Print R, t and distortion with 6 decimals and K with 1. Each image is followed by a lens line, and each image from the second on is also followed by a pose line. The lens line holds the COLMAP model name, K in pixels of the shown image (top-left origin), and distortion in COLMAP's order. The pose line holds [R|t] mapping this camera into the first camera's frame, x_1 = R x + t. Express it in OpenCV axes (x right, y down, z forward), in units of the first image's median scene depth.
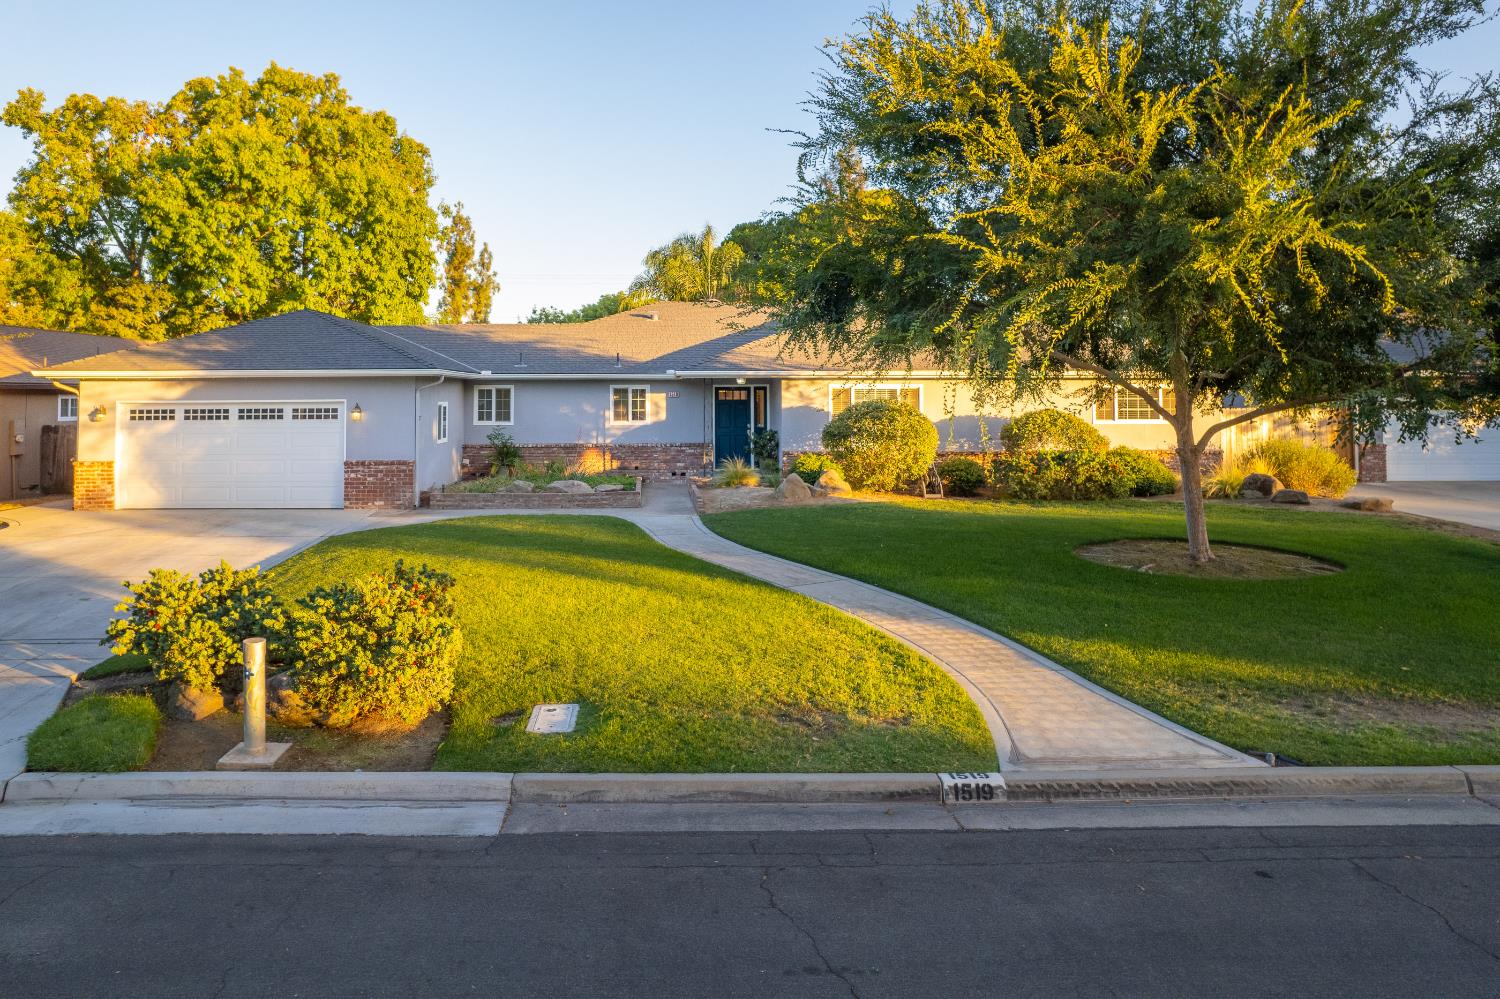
lens RADIAL K [[992.2, 0, 716.1], [0, 992.2, 488.9], [0, 0, 1]] dist [-0.085875, 0.081699]
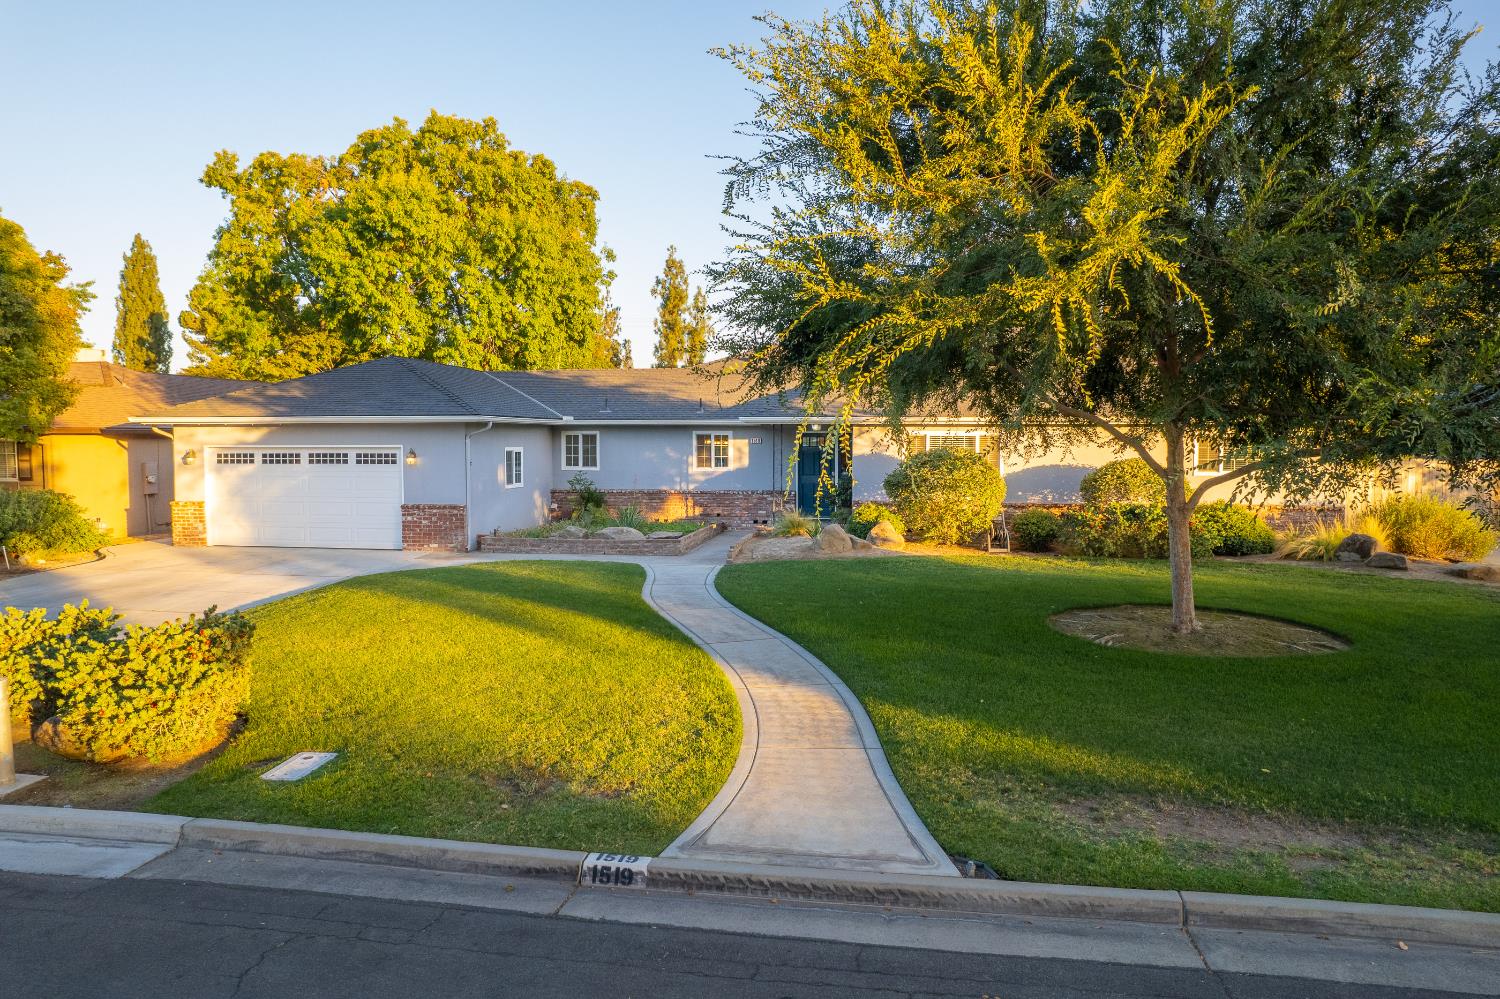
lens RADIAL K [[977.3, 0, 768.4], [0, 977.3, 618.4], [0, 0, 1]] dist [-0.031455, 0.002299]
pose [[0.984671, 0.034091, -0.171058, 0.142949], [-0.019137, 0.995908, 0.088319, -0.005020], [0.173369, -0.083692, 0.981294, 0.034483]]
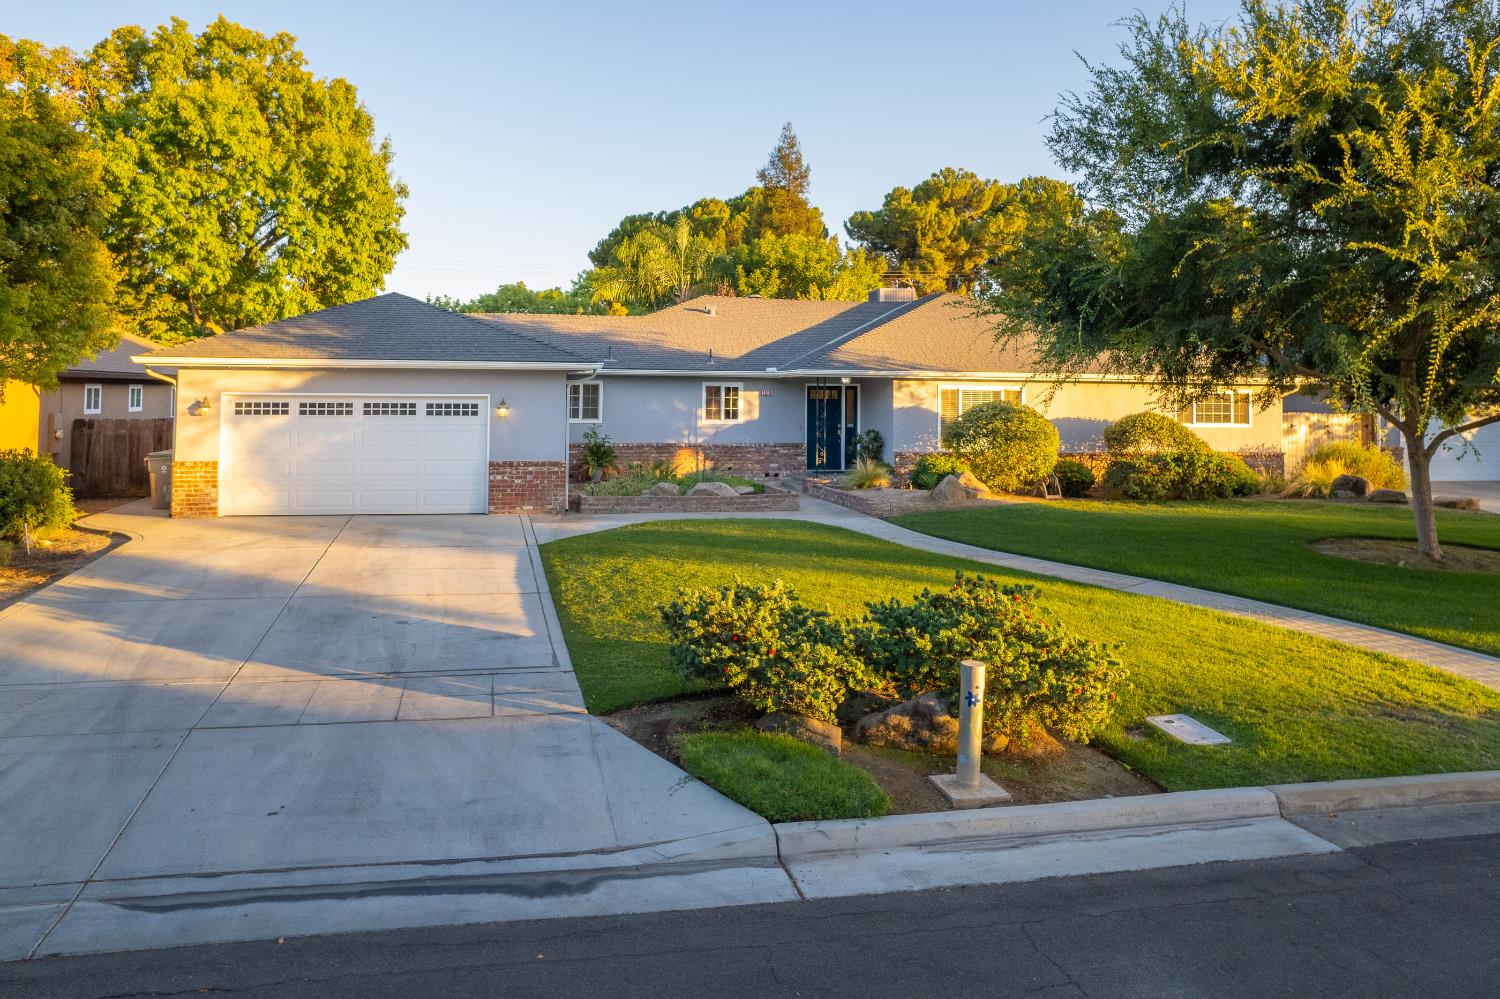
lens RADIAL K [[1004.0, 0, 750.0], [0, 1004.0, 499.5], [0, 0, 1]] dist [-0.074527, 0.061613]
pose [[0.985564, -0.004484, 0.169242, -0.228589], [0.002350, 0.999915, 0.012806, -0.003262], [-0.169285, -0.012223, 0.985491, 0.030415]]
